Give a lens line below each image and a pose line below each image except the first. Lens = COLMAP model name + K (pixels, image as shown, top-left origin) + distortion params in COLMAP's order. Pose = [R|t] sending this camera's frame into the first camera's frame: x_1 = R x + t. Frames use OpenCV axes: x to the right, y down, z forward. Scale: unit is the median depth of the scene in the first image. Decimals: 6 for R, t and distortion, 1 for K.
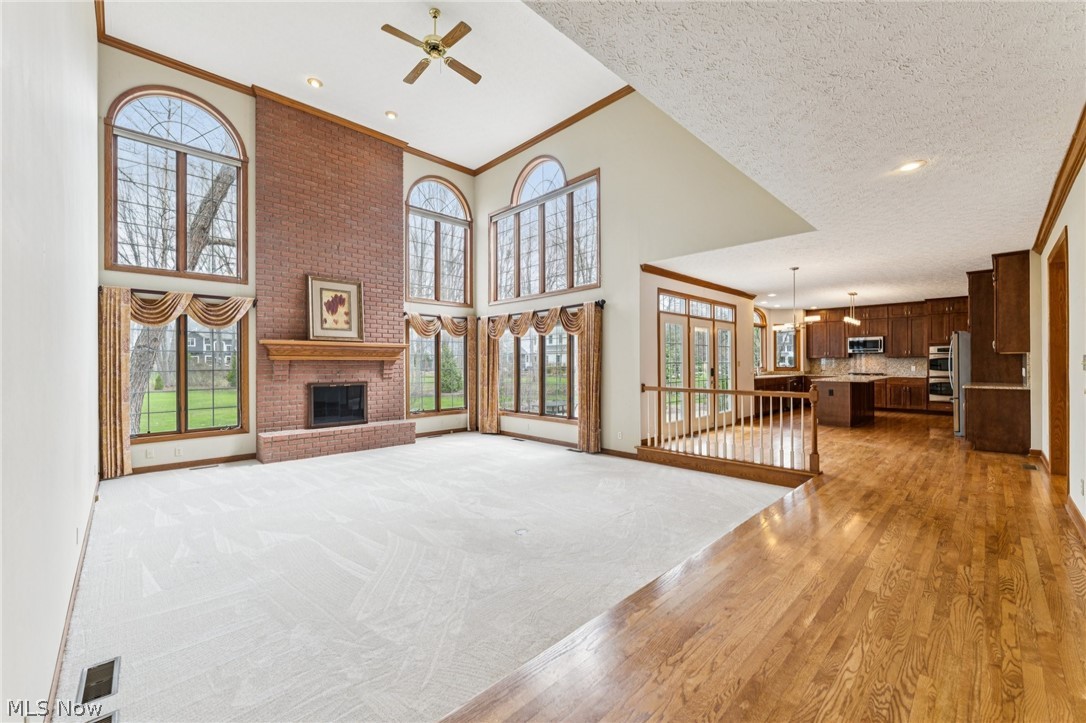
lens RADIAL K [[435.7, 0, 543.9], [0, 435.7, 362.9], [0, 0, 1]] dist [-0.002854, 0.000207]
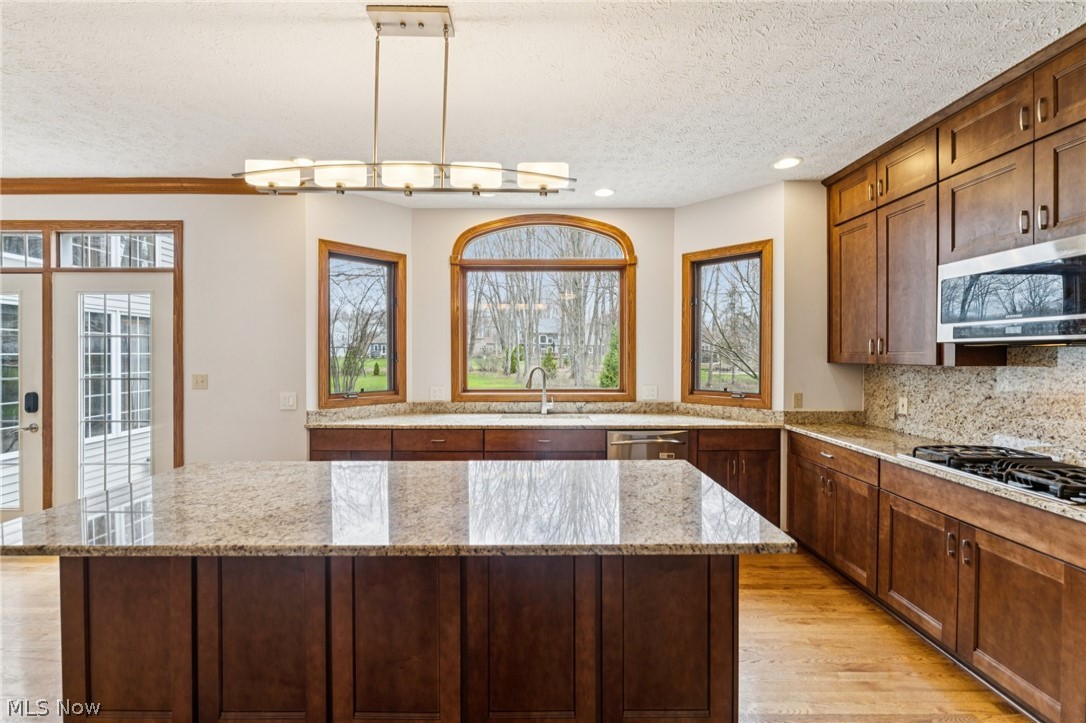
lens RADIAL K [[435.7, 0, 539.6], [0, 435.7, 358.2], [0, 0, 1]] dist [-0.002854, 0.000207]
pose [[0.716185, 0.014992, -0.697749, 0.771839], [-0.005211, 0.999856, 0.016134, -0.019617], [0.697891, -0.007919, 0.716160, 0.800655]]
